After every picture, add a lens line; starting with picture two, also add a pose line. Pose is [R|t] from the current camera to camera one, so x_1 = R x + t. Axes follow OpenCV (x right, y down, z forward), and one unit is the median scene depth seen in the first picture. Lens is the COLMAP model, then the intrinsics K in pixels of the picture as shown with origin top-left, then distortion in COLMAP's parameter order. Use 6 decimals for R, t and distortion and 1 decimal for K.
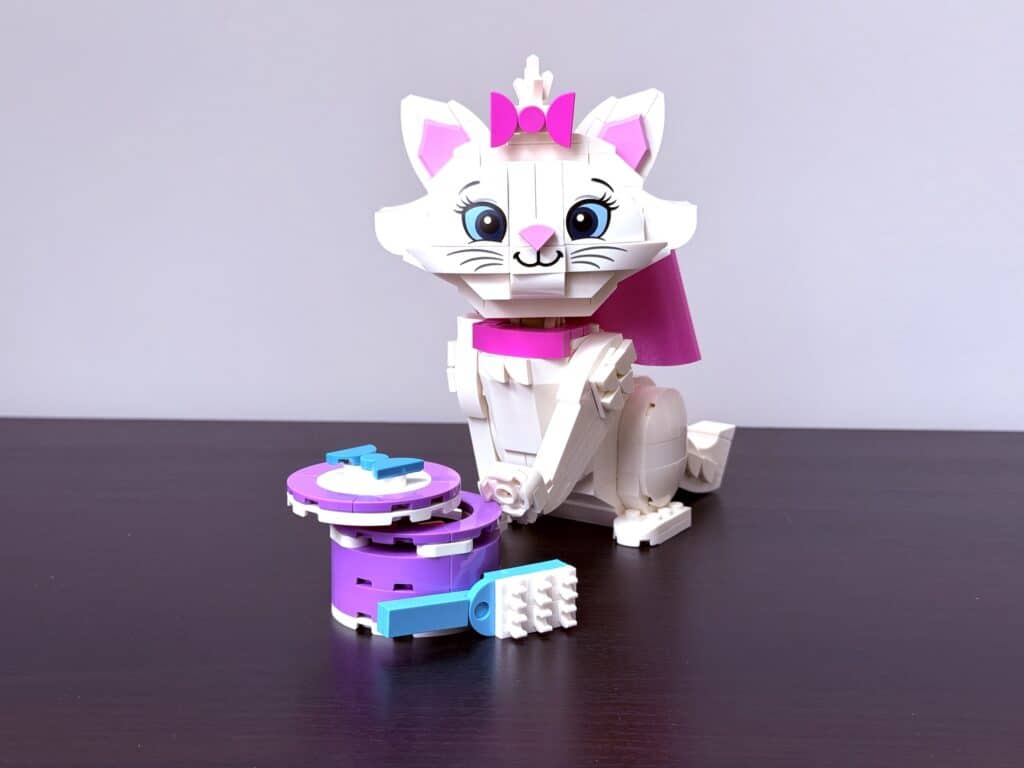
lens RADIAL K [[1456.3, 0, 512.0], [0, 1456.3, 384.0], [0, 0, 1]] dist [0.122170, -0.001812]
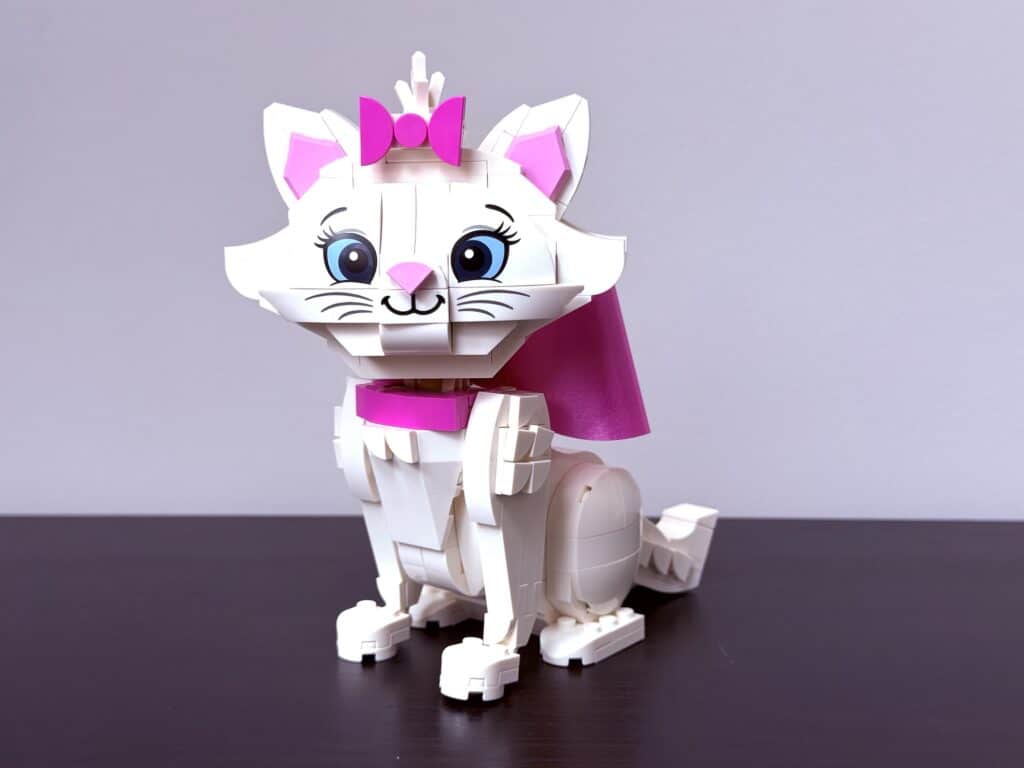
lens RADIAL K [[1456.3, 0, 512.0], [0, 1456.3, 384.0], [0, 0, 1]] dist [0.122170, -0.001812]
pose [[0.996612, 0.011297, -0.081468, 0.133315], [-0.014341, 0.999217, -0.036871, -0.014416], [0.080987, 0.037914, 0.995994, 0.214670]]
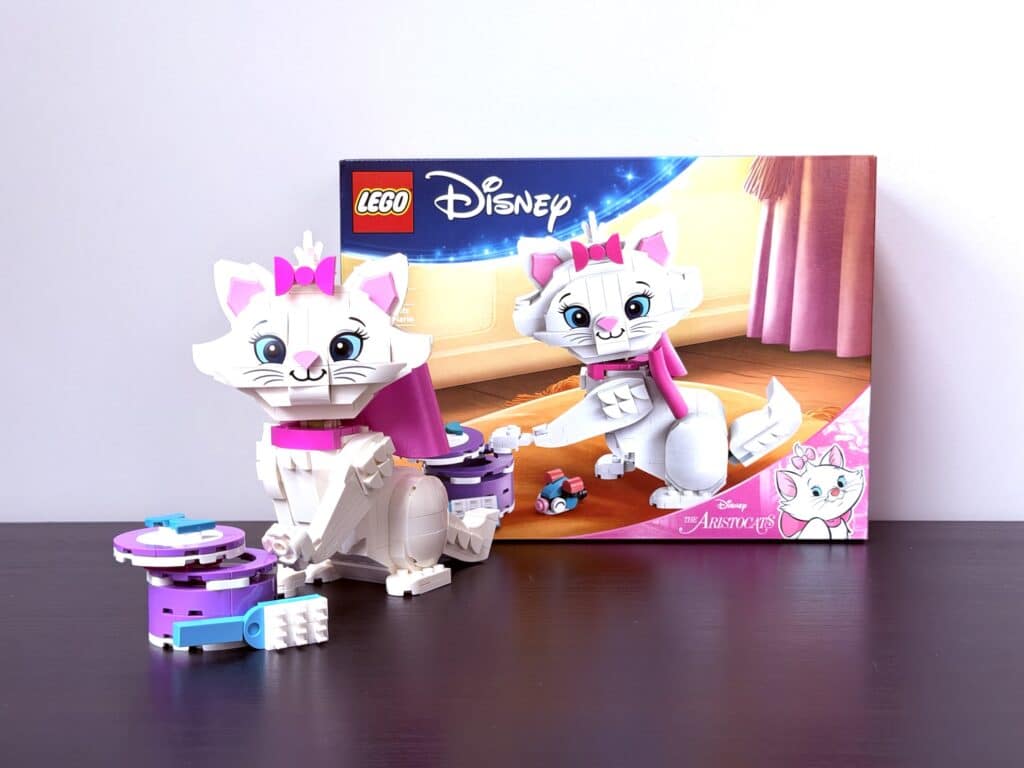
lens RADIAL K [[1393.9, 0, 501.0], [0, 1393.9, 383.5], [0, 0, 1]] dist [0.113064, 0.006456]
pose [[0.999733, -0.014081, 0.018322, 0.171553], [0.015967, 0.994101, -0.107272, 0.064361], [-0.016703, 0.107536, 0.994061, -0.302264]]
